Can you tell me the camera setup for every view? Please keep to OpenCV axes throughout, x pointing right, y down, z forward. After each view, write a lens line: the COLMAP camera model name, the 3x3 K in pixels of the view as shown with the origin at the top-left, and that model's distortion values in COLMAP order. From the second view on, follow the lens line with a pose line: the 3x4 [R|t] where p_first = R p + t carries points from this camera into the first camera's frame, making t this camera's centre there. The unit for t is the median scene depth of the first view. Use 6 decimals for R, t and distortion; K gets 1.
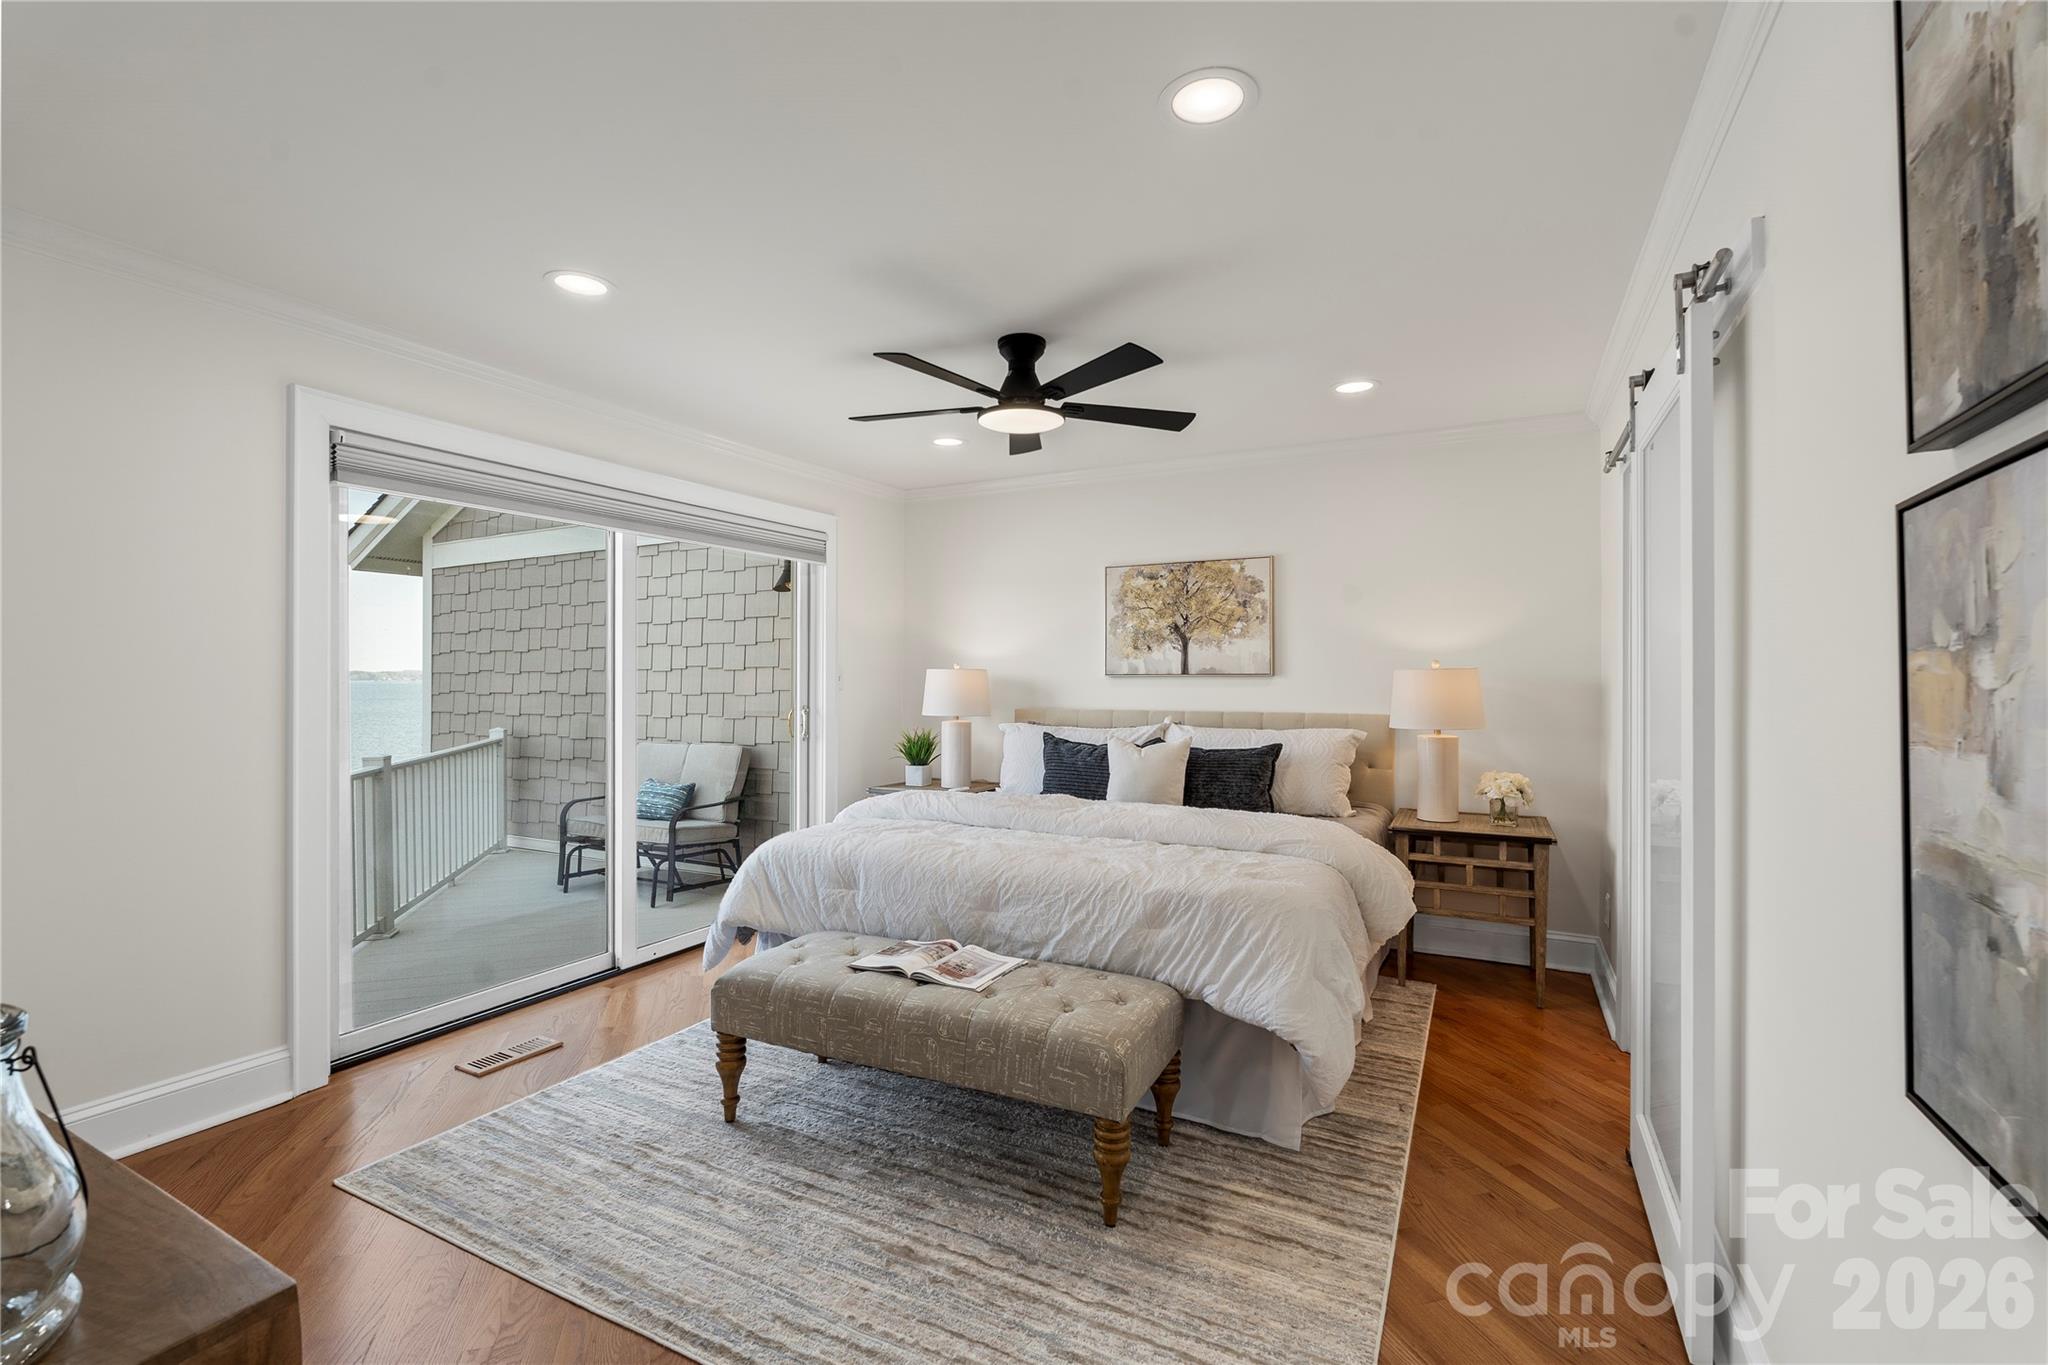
lens RADIAL K [[903.7, 0, 1025.2], [0, 903.7, 677.4], [0, 0, 1]] dist [-0.000035, 0.001699]
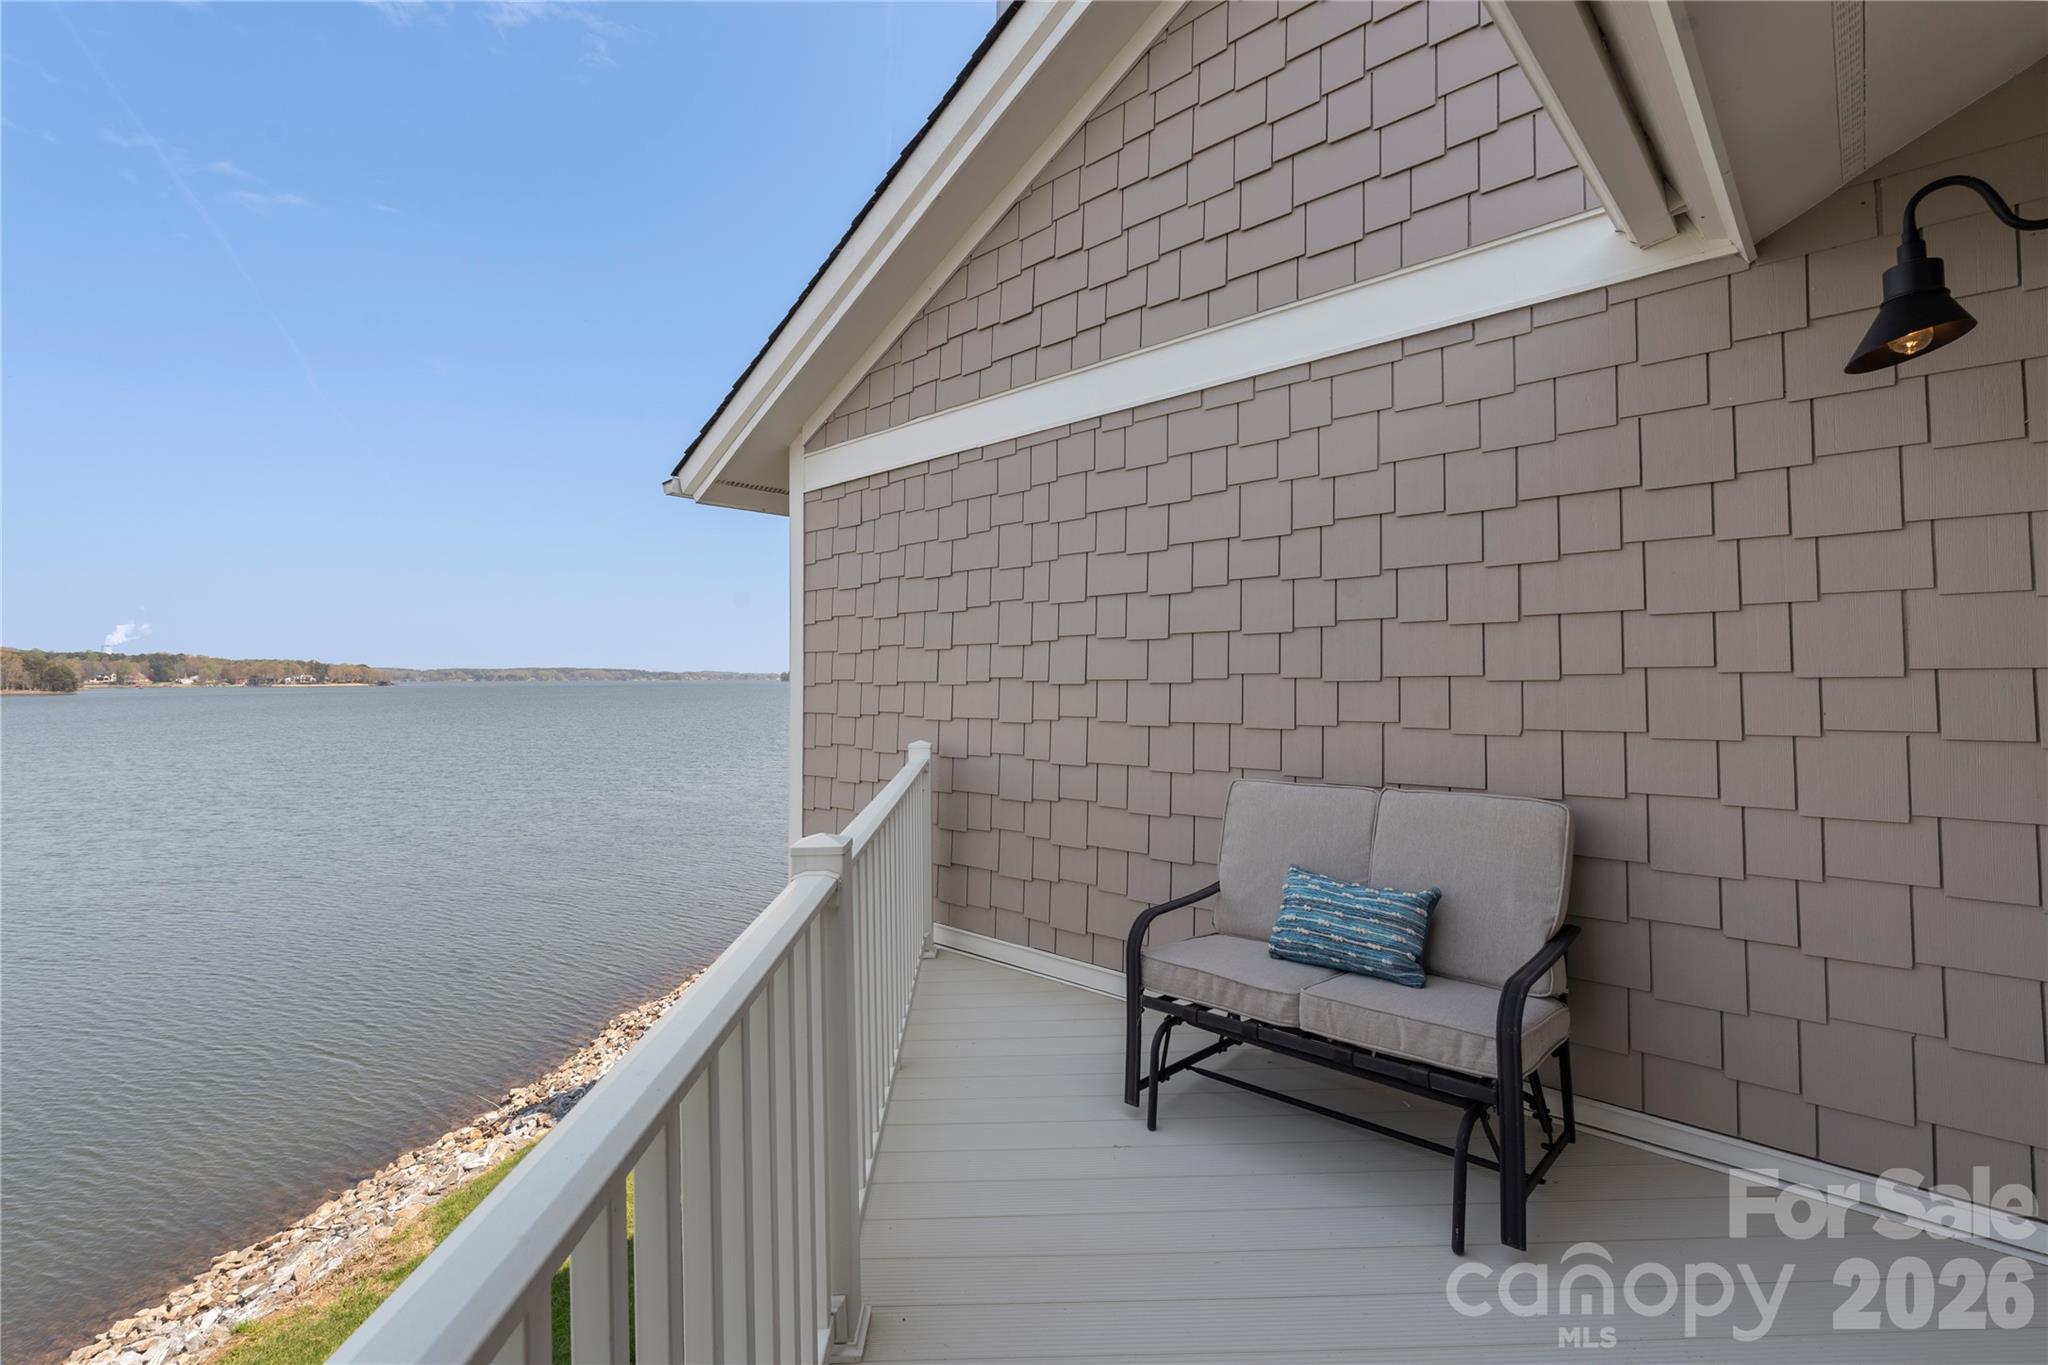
lens RADIAL K [[903.7, 0, 1029.8], [0, 903.7, 649.4], [0, 0, 1]] dist [-0.000035, 0.001699]
pose [[0.968089, -0.015401, -0.250134, -0.360499], [0.009412, 0.999640, -0.025120, 0.011378], [0.250430, 0.021964, 0.967885, 0.441323]]
